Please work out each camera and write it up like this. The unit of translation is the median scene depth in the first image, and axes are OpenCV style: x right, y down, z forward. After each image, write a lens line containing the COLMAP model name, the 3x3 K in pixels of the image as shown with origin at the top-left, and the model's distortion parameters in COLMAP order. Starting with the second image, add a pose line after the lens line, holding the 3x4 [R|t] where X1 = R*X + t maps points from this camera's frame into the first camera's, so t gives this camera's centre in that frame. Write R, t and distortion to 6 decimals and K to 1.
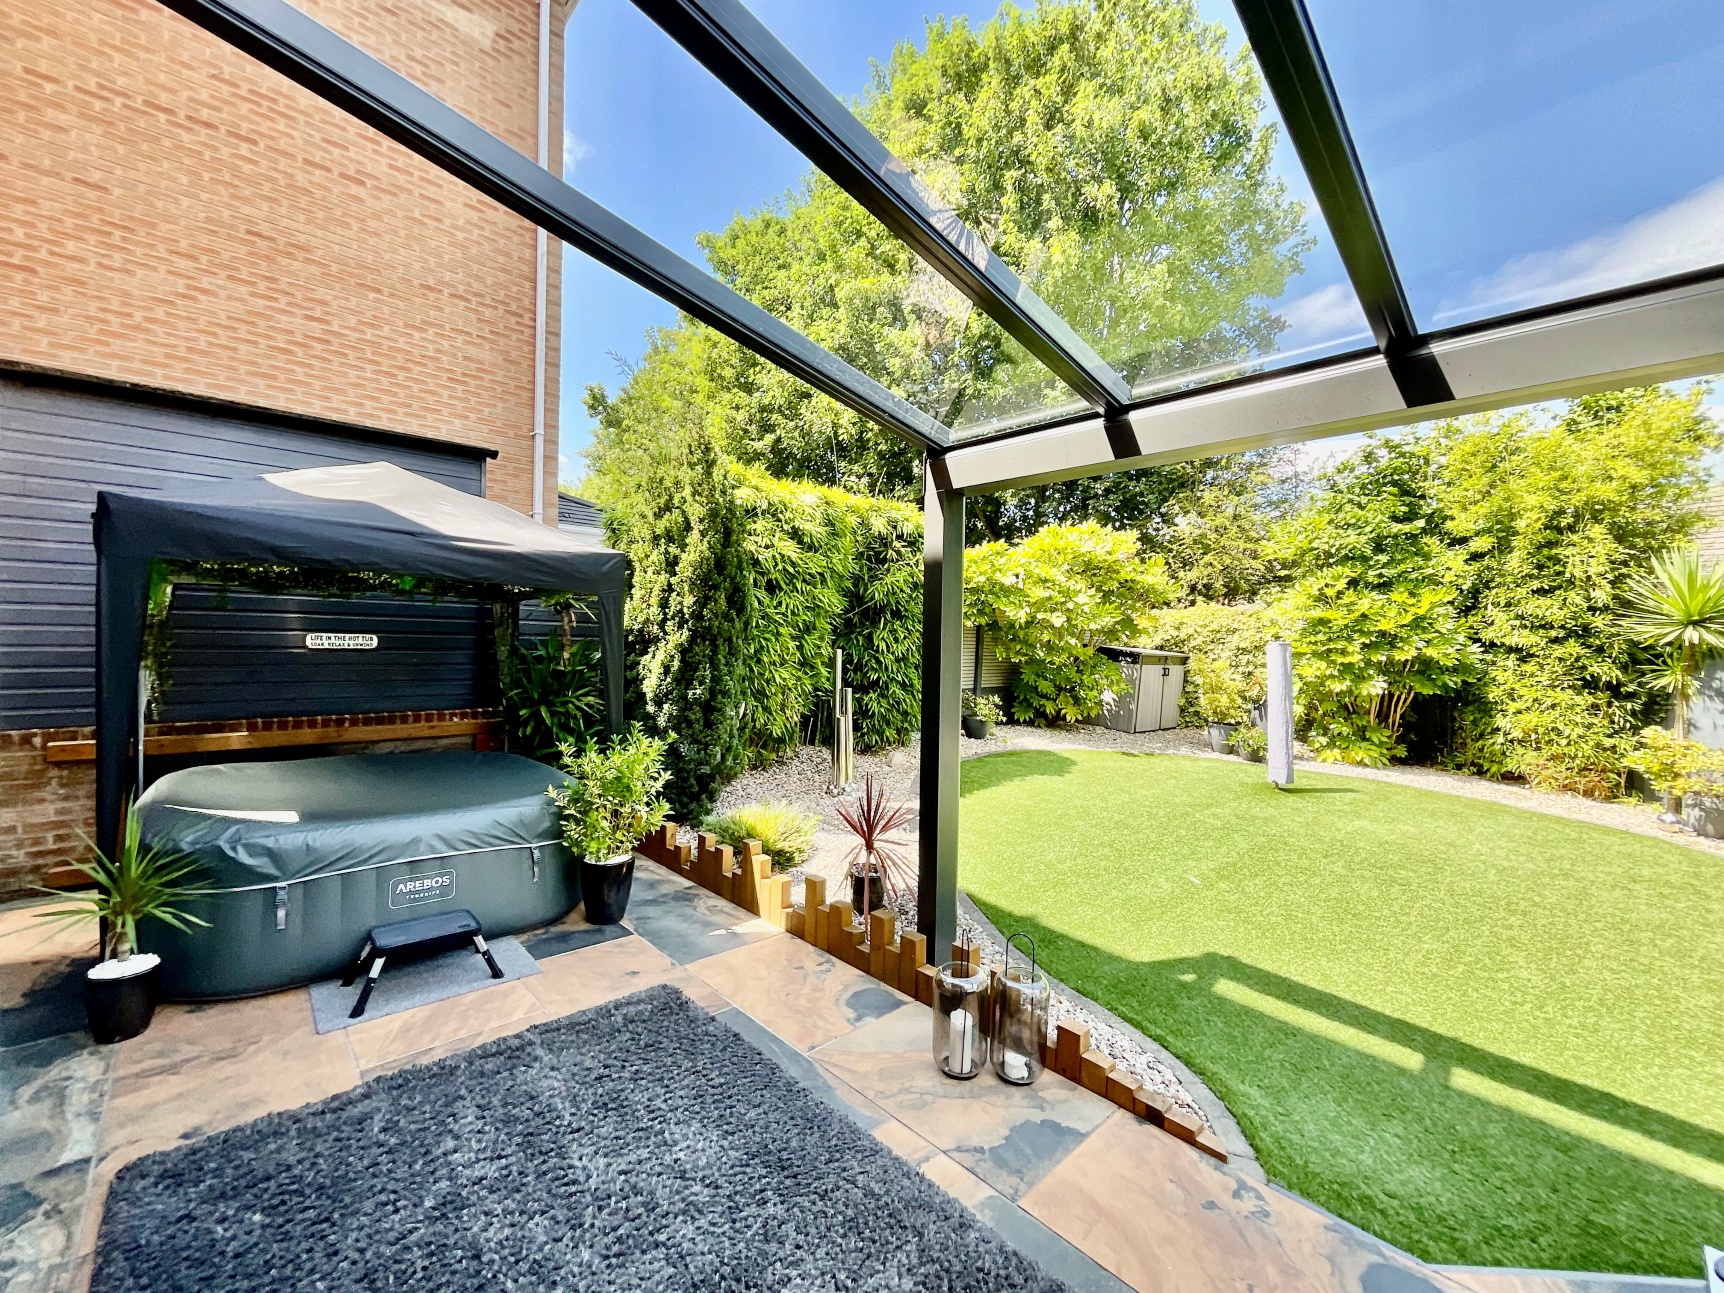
lens RADIAL K [[689.7, 0, 873.2], [0, 689.7, 649.6], [0, 0, 1]] dist [-0.002630, -0.000307]
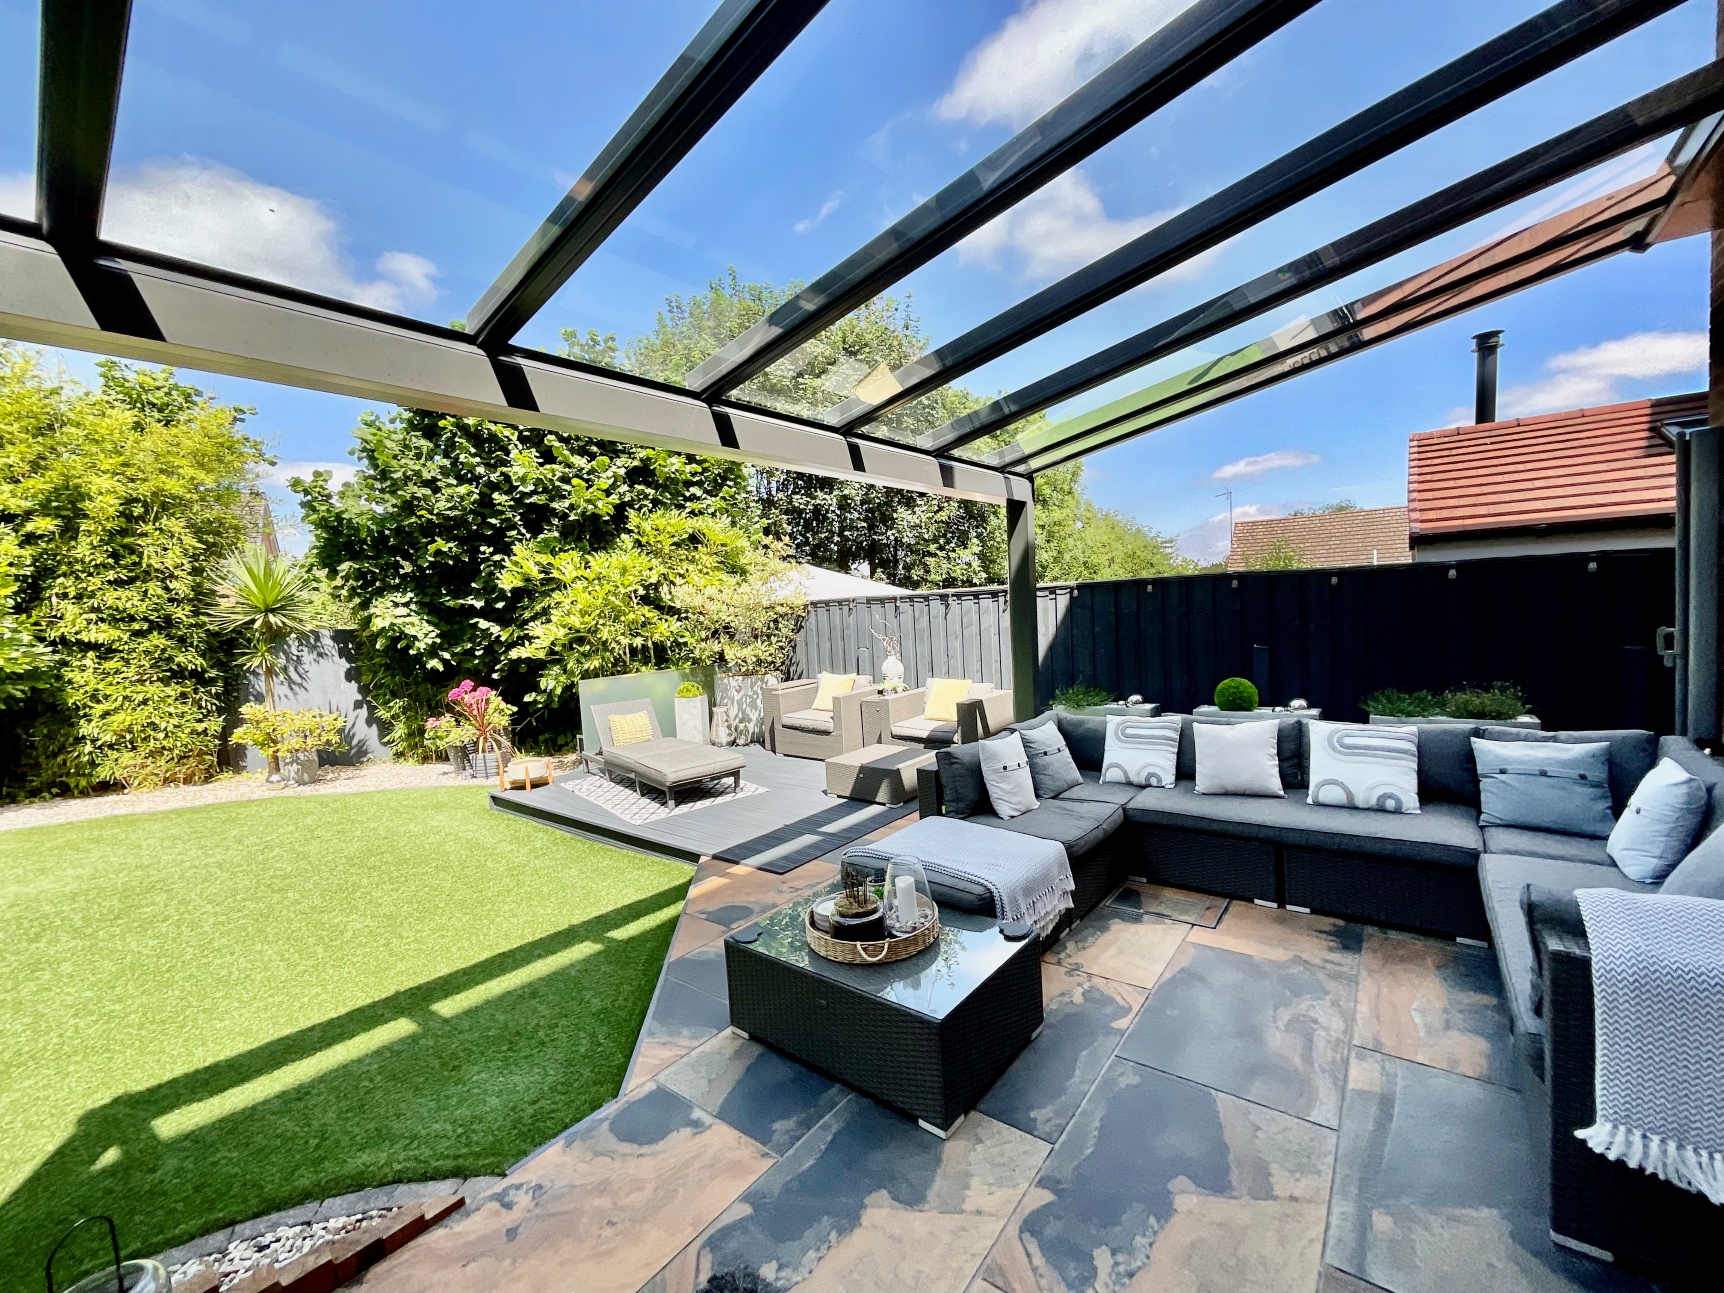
lens RADIAL K [[710.0, 0, 828.7], [0, 710.0, 642.5], [0, 0, 1]] dist [0.003768, -0.000125]
pose [[-0.121811, -0.063487, 0.990521, -0.118792], [0.071088, 0.994831, 0.072505, -0.004344], [-0.990004, 0.079246, -0.116668, 0.164800]]
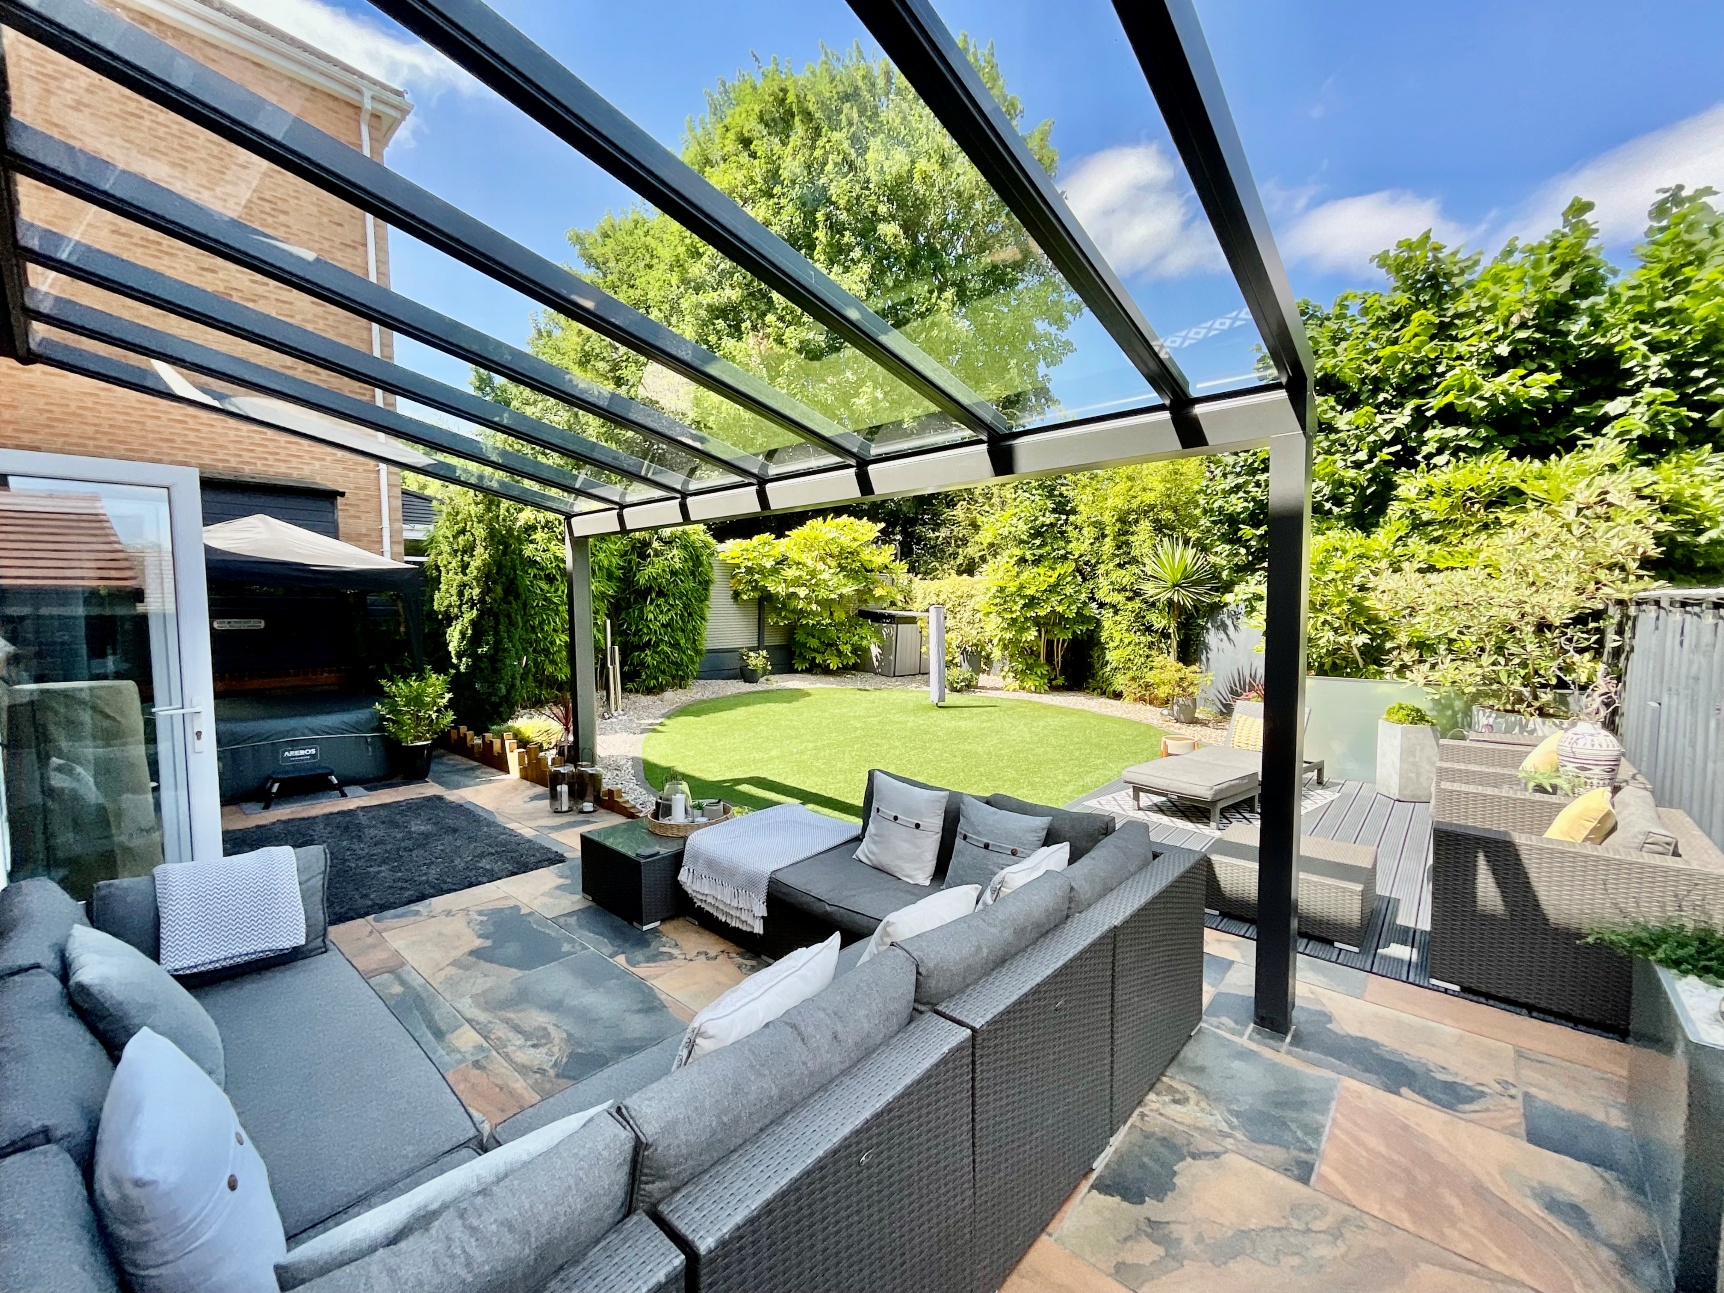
lens RADIAL K [[690.5, 0, 864.6], [0, 690.5, 640.4], [0, 0, 1]] dist [0.001003, 0.000446]
pose [[0.995446, -0.032792, 0.089508, 0.305845], [0.029817, 0.998964, 0.034372, 0.008054], [-0.090543, -0.031546, 0.995393, -0.424821]]
